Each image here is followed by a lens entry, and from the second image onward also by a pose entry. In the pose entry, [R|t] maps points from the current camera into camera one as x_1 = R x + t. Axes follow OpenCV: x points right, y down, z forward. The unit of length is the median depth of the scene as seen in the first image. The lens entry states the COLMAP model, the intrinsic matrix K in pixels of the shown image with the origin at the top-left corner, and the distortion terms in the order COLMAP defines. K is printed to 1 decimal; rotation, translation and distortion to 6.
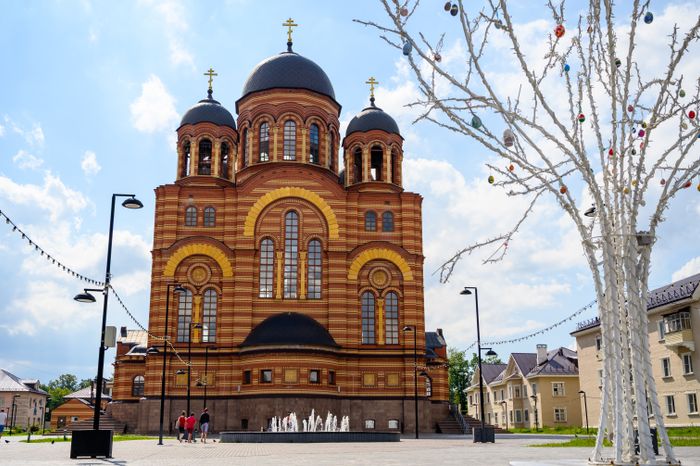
lens RADIAL K [[769.5, 0, 350.0], [0, 769.5, 233.0], [0, 0, 1]] dist [0.001965, -0.001085]
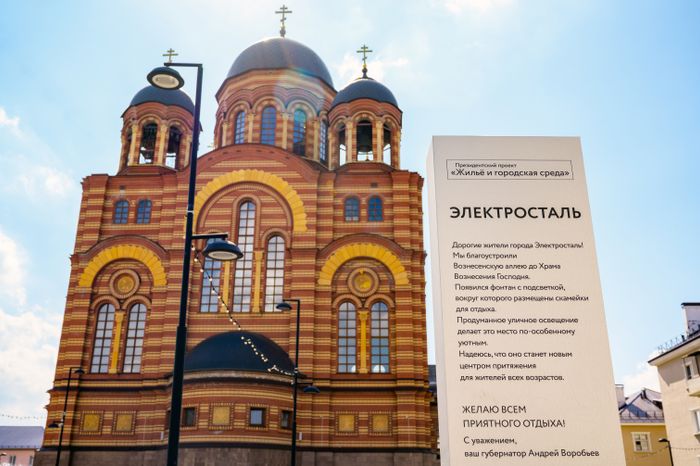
lens RADIAL K [[686.6, 0, 350.0], [0, 686.6, 233.0], [0, 0, 1]] dist [0.003330, 0.000054]
pose [[0.987728, -0.047072, -0.148920, 0.126544], [0.030577, 0.993330, -0.111174, 0.083853], [0.153160, 0.105256, 0.982580, 0.347231]]
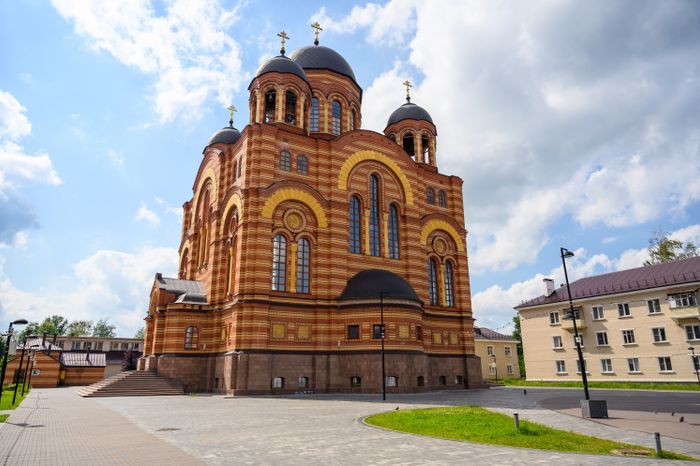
lens RADIAL K [[471.6, 0, 350.0], [0, 471.6, 233.0], [0, 0, 1]] dist [0.002111, -0.000071]
pose [[0.905426, 0.119544, 0.407324, -0.358749], [-0.102408, 0.992700, -0.063706, 0.095752], [-0.411967, 0.015967, 0.911059, 0.432081]]
